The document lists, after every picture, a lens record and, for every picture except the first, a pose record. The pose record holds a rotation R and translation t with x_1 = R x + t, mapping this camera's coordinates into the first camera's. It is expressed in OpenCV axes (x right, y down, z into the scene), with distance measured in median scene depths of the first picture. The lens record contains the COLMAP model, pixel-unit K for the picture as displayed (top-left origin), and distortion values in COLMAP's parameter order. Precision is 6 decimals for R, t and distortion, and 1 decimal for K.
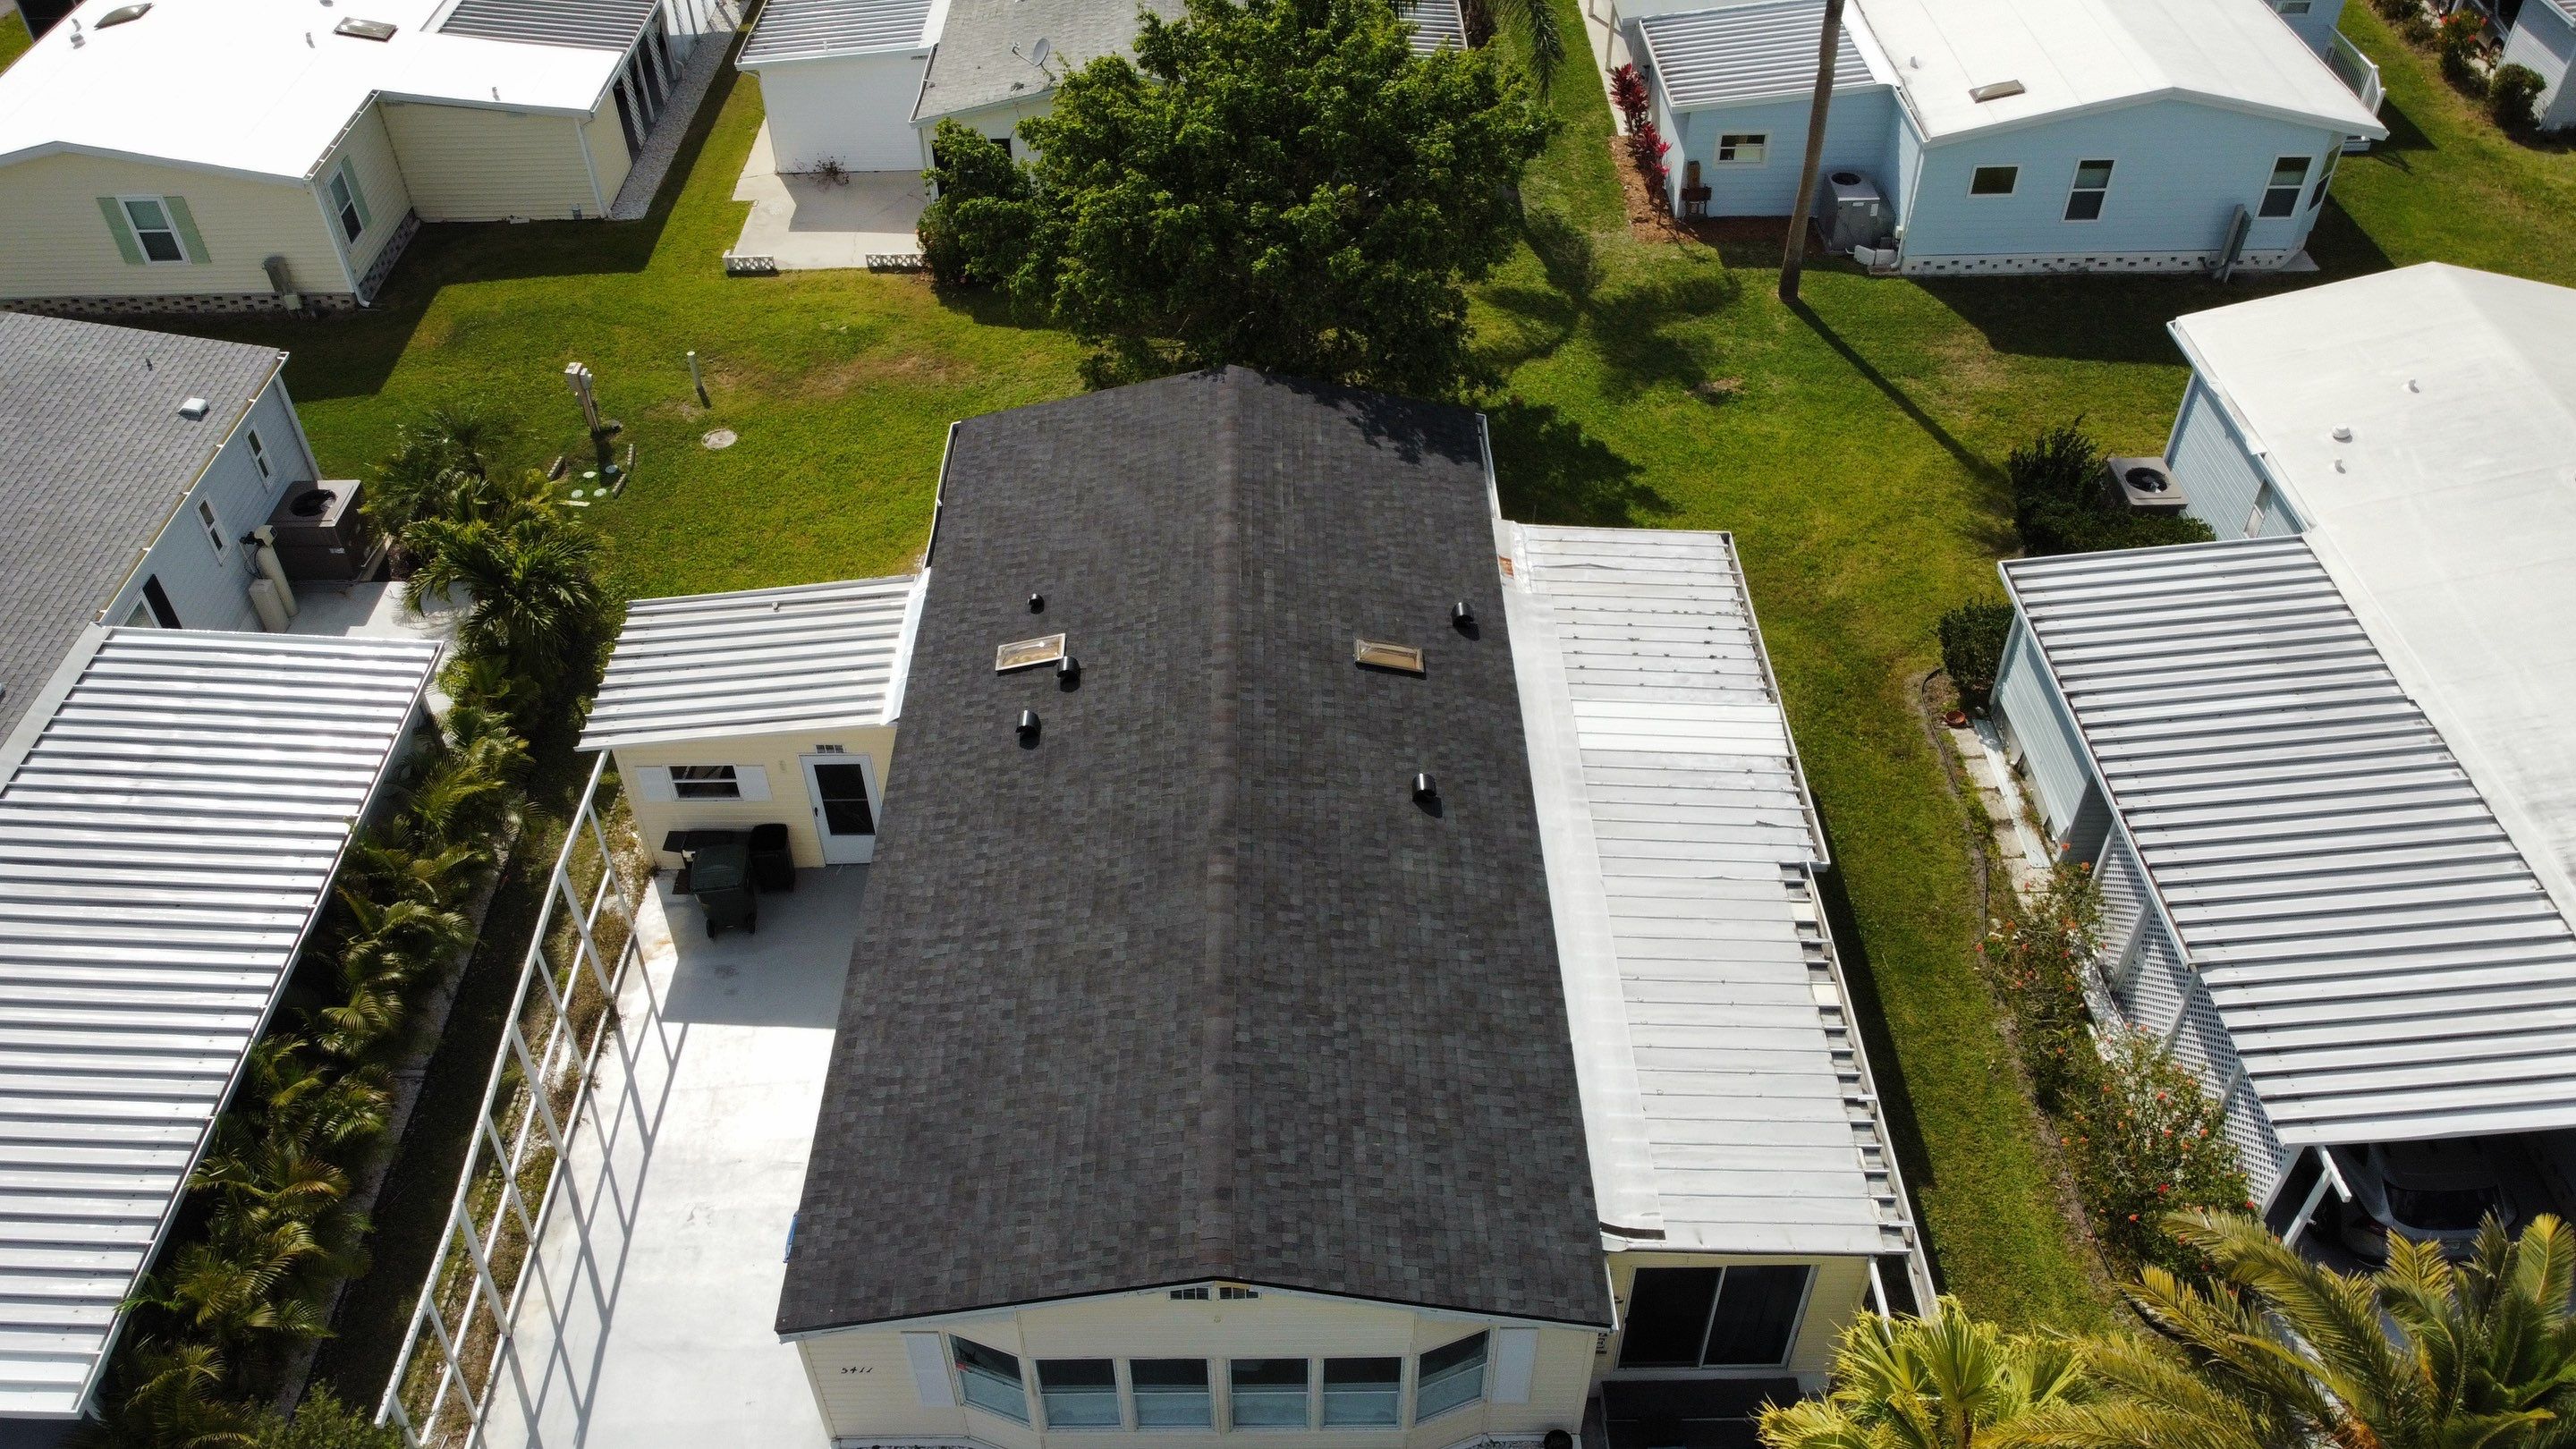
lens RADIAL K [[1955.4, 0, 1240.3], [0, 1955.4, 693.9], [0, 0, 1]] dist [0.011533, -0.038572]
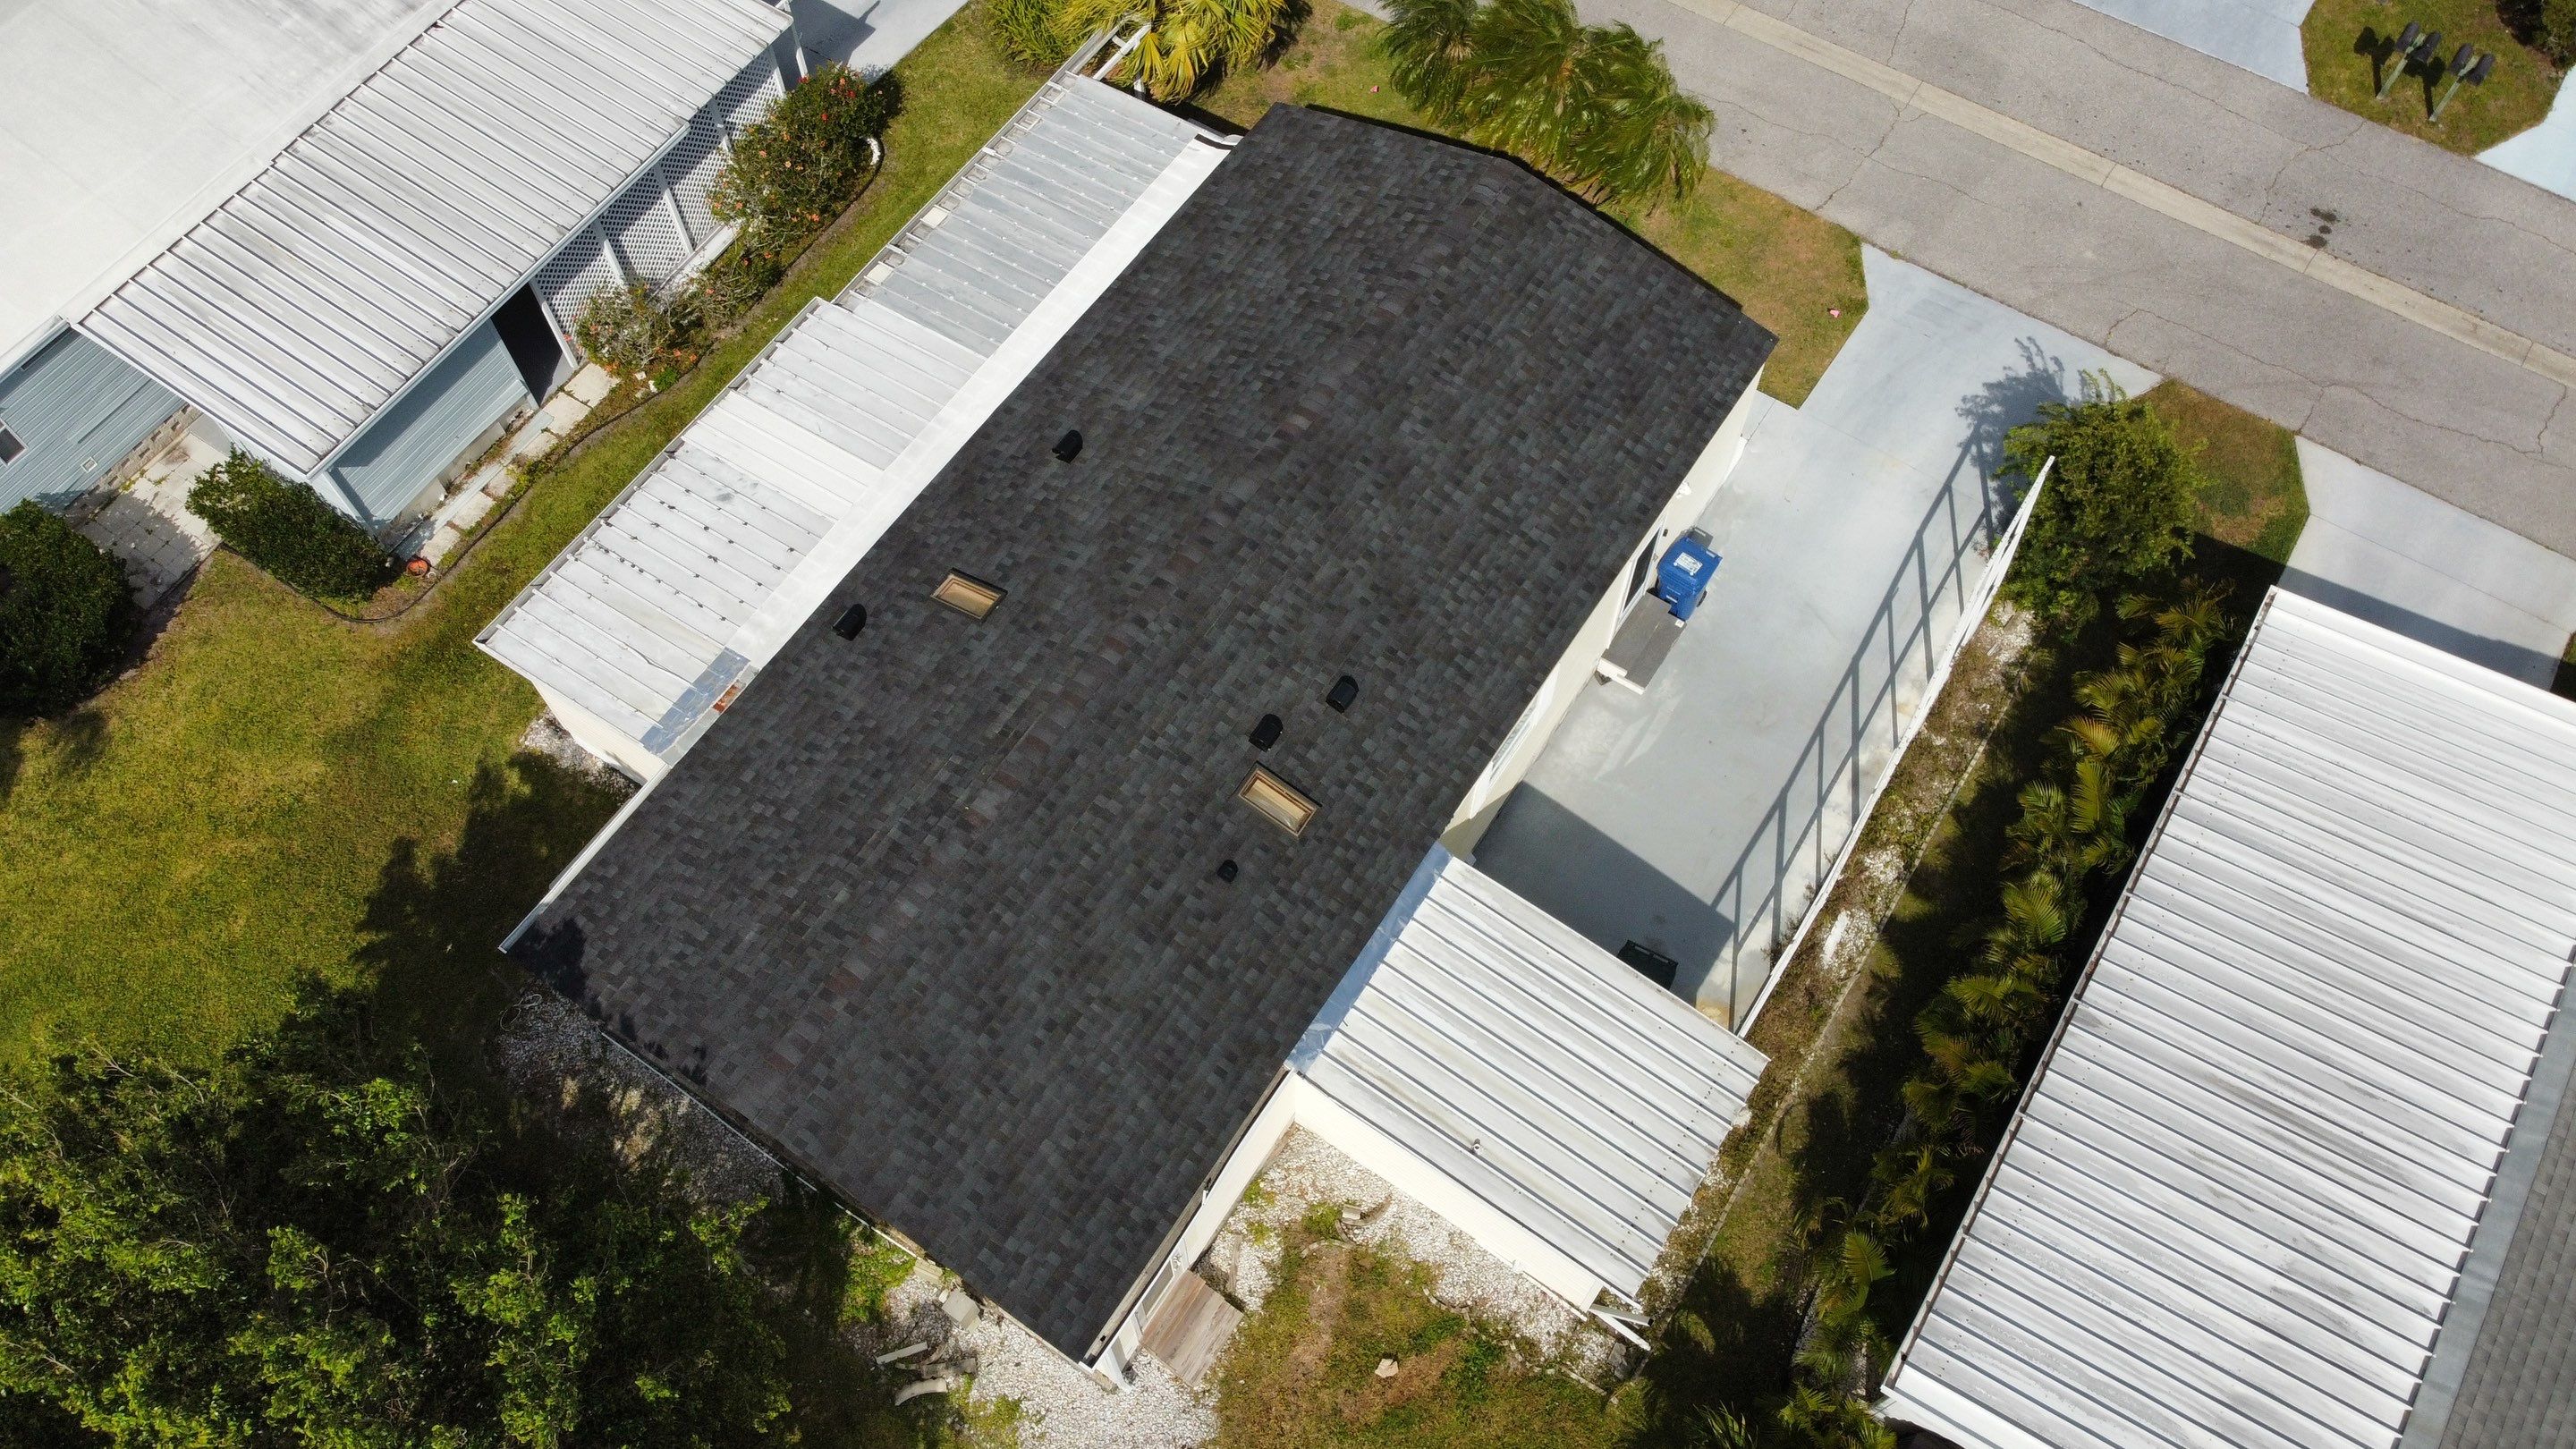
lens RADIAL K [[1955.4, 0, 1257.9], [0, 1955.4, 681.8], [0, 0, 1]] dist [0.011533, -0.038572]
pose [[-0.833721, -0.461486, 0.303215, -0.342541], [0.391544, -0.106875, 0.913932, -0.823057], [-0.389360, 0.880686, 0.269796, 0.728148]]
